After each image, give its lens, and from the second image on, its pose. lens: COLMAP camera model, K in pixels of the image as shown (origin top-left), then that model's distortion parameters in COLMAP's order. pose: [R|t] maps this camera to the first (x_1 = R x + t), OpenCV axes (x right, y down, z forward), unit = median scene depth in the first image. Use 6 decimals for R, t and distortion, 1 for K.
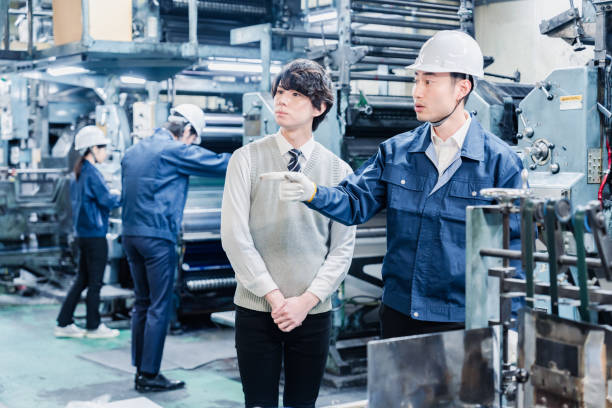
lens RADIAL K [[1039.6, 0, 299.5], [0, 1039.6, 201.0], [0, 0, 1]] dist [0.027248, -0.002299]
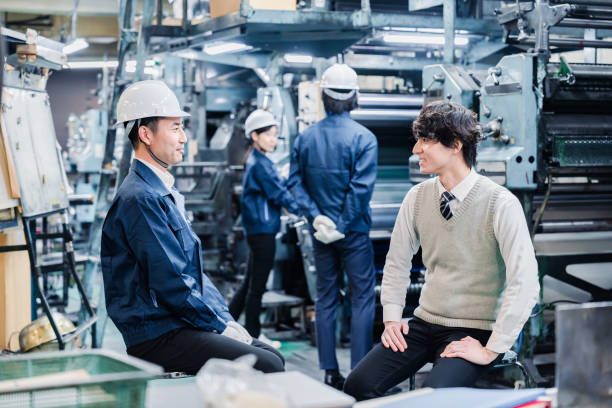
lens RADIAL K [[1200.6, 0, 306.3], [0, 1200.6, 196.5], [0, 0, 1]] dist [0.063455, -0.116446]
pose [[0.987766, -0.003387, -0.155905, 0.005064], [0.001241, 0.999903, -0.013863, 0.017136], [0.155937, 0.013500, 0.987675, -0.000119]]
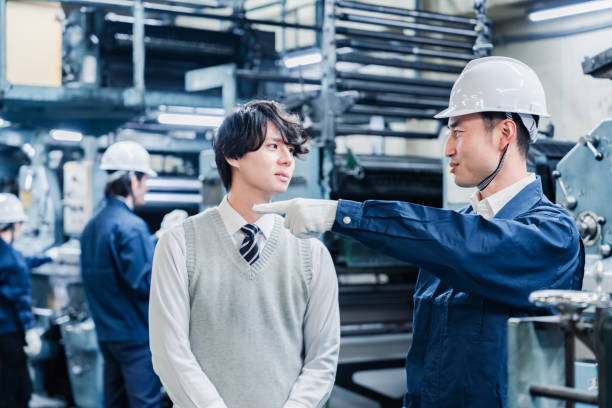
lens RADIAL K [[1204.8, 0, 306.0], [0, 1204.8, 204.0], [0, 0, 1]] dist [0.029067, -0.084736]
pose [[0.999771, 0.001700, 0.021332, 0.005919], [-0.000371, 0.998066, -0.062170, -0.006577], [-0.021396, 0.062148, 0.997838, 0.081910]]
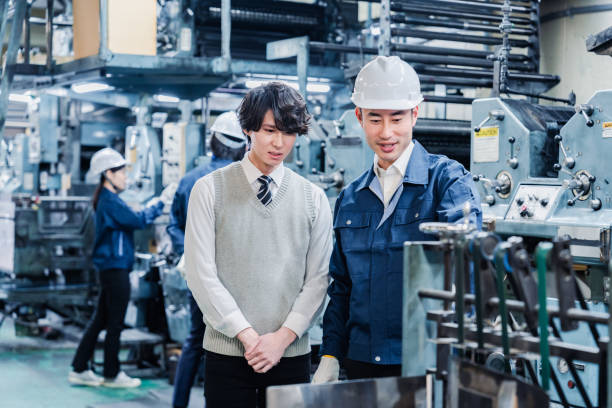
lens RADIAL K [[1204.8, 0, 306.0], [0, 1204.8, 204.0], [0, 0, 1]] dist [0.029067, -0.084736]
pose [[0.996293, 0.017297, -0.084269, 0.054329], [-0.019745, 0.999404, -0.028309, 0.001127], [0.083730, 0.029868, 0.996041, -0.017442]]
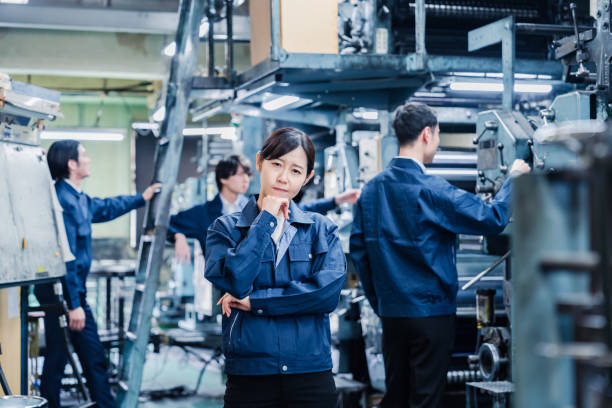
lens RADIAL K [[1201.2, 0, 297.4], [0, 1201.2, 205.3], [0, 0, 1]] dist [0.056105, 0.029195]
pose [[0.950970, -0.014728, -0.308932, 0.079753], [-0.007612, 0.997448, -0.070985, 0.021061], [0.309189, 0.069856, 0.948431, 0.146216]]
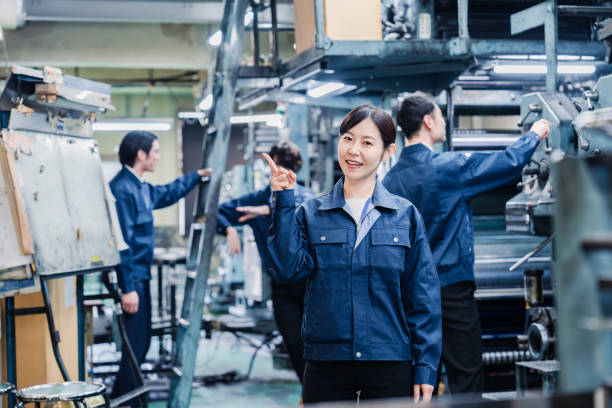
lens RADIAL K [[1200.6, 0, 306.3], [0, 1200.6, 196.5], [0, 0, 1]] dist [0.063455, -0.116446]
pose [[0.940635, -0.032982, -0.337813, 0.082115], [0.011292, 0.997758, -0.065972, 0.021404], [0.339231, 0.058241, 0.938898, 0.134289]]
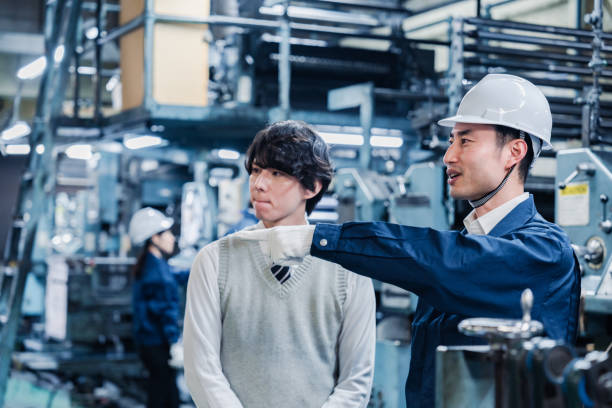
lens RADIAL K [[1201.2, 0, 297.4], [0, 1201.2, 205.3], [0, 0, 1]] dist [0.056105, 0.029195]
pose [[0.985290, 0.015256, -0.170208, 0.066600], [-0.028184, 0.996875, -0.073796, -0.007923], [0.168550, 0.077507, 0.982641, 0.090075]]
